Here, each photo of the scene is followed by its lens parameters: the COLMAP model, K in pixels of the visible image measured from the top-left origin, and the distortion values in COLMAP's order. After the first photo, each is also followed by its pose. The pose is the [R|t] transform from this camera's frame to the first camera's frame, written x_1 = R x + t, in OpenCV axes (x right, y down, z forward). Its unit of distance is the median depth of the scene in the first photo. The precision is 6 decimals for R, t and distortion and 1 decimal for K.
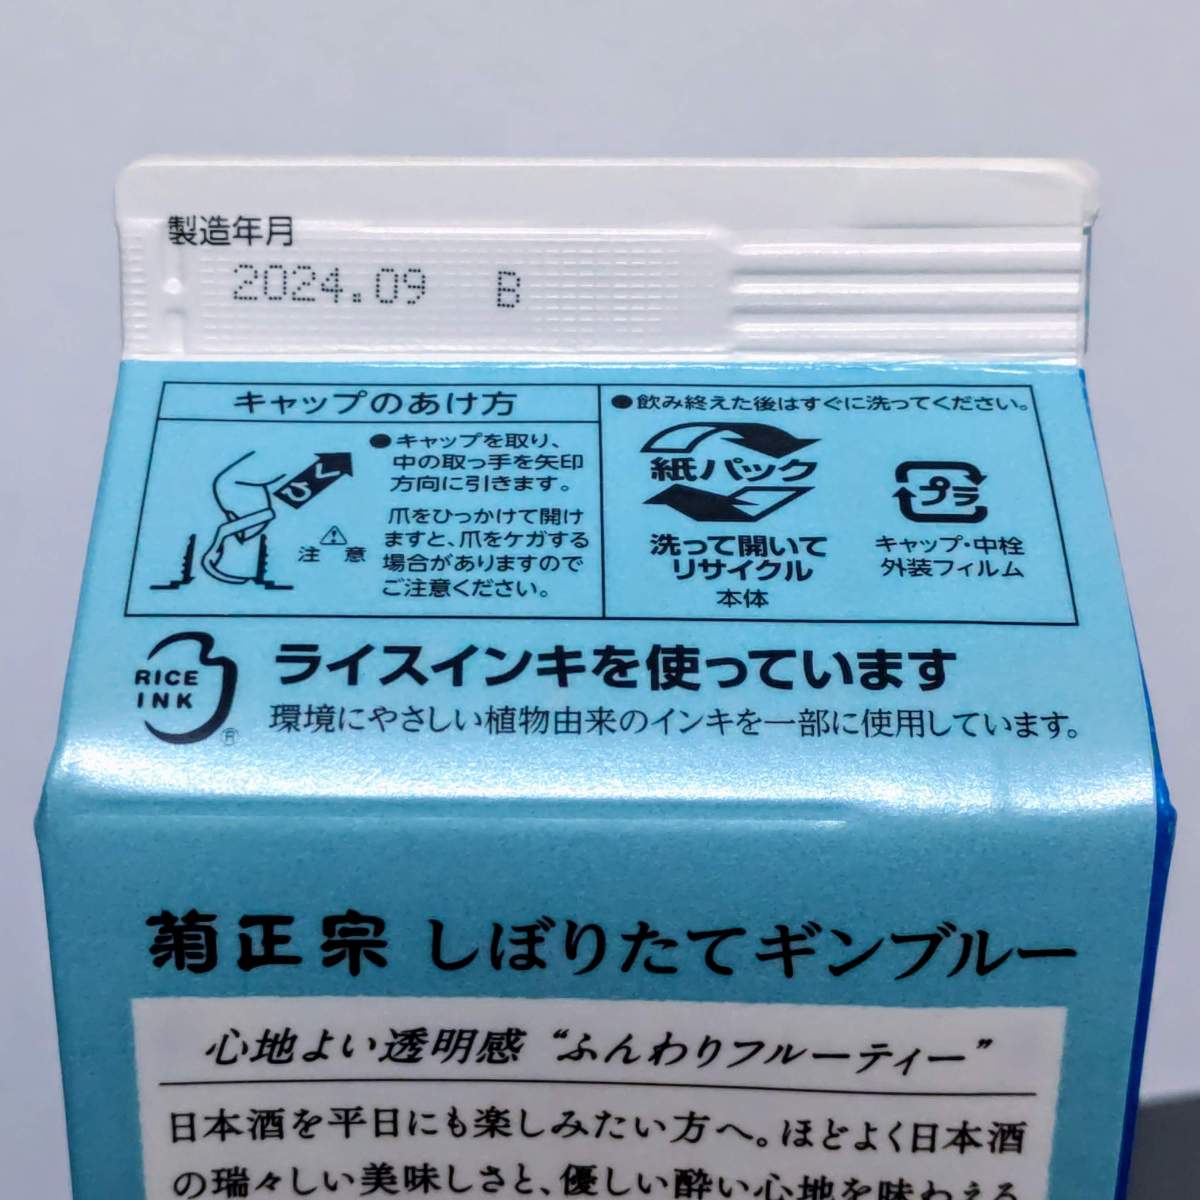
lens RADIAL K [[2501.1, 0, 600.0], [0, 2501.1, 600.0], [0, 0, 1]] dist [0.087193, -0.449790]
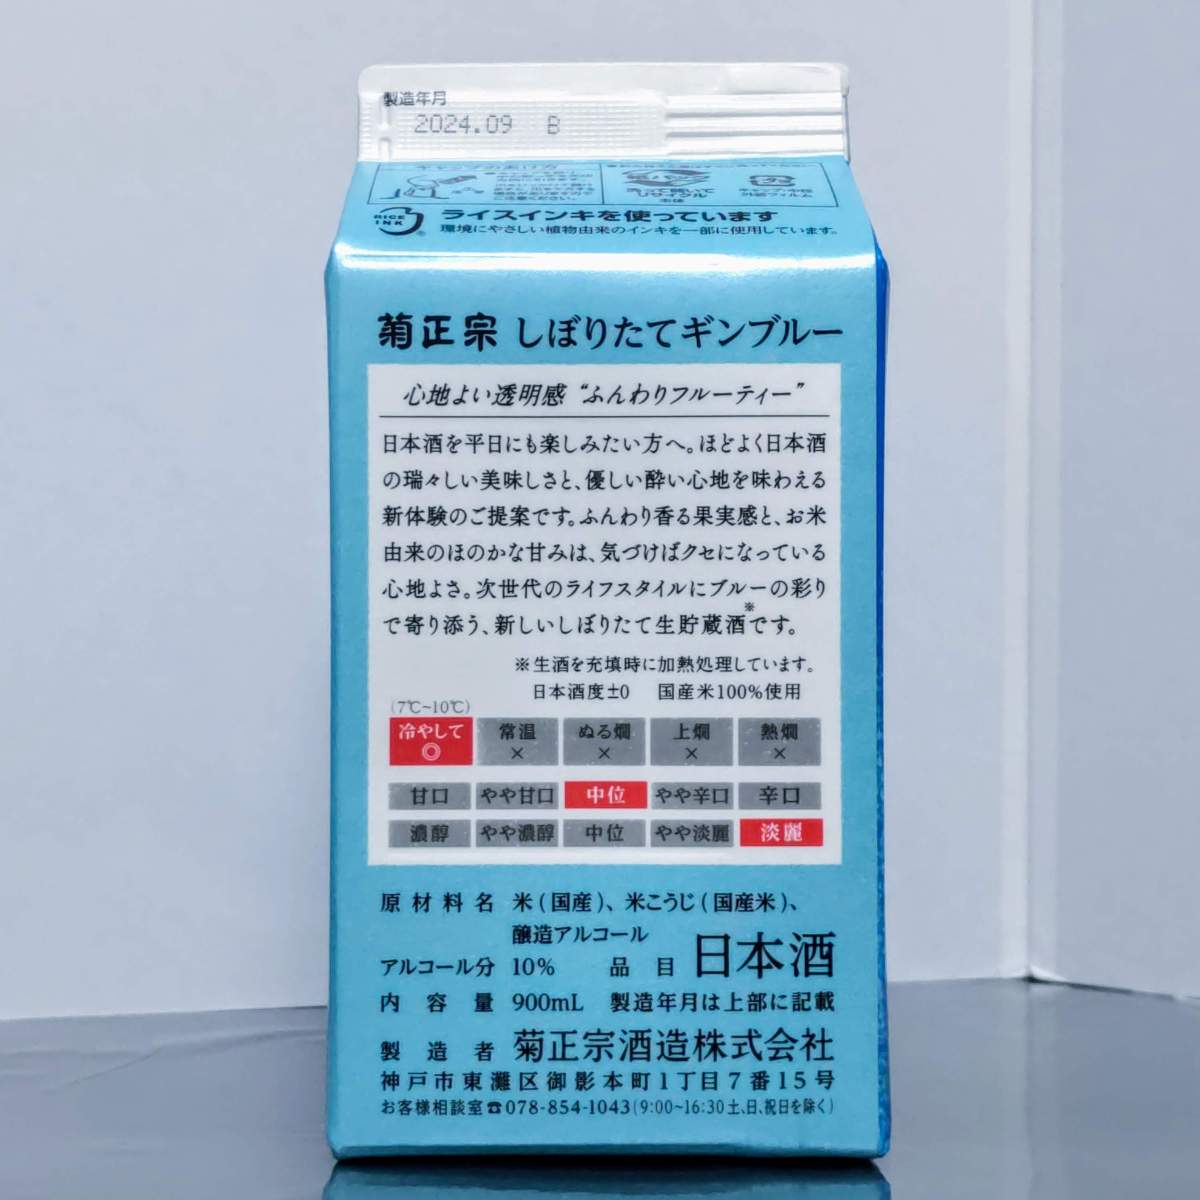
lens RADIAL K [[2501.1, 0, 600.0], [0, 2501.1, 600.0], [0, 0, 1]] dist [0.087193, -0.449790]
pose [[0.999826, -0.018209, -0.004120, 0.001455], [0.015032, 0.916079, -0.400716, 1.107671], [0.011071, 0.400585, 0.916193, -0.725545]]
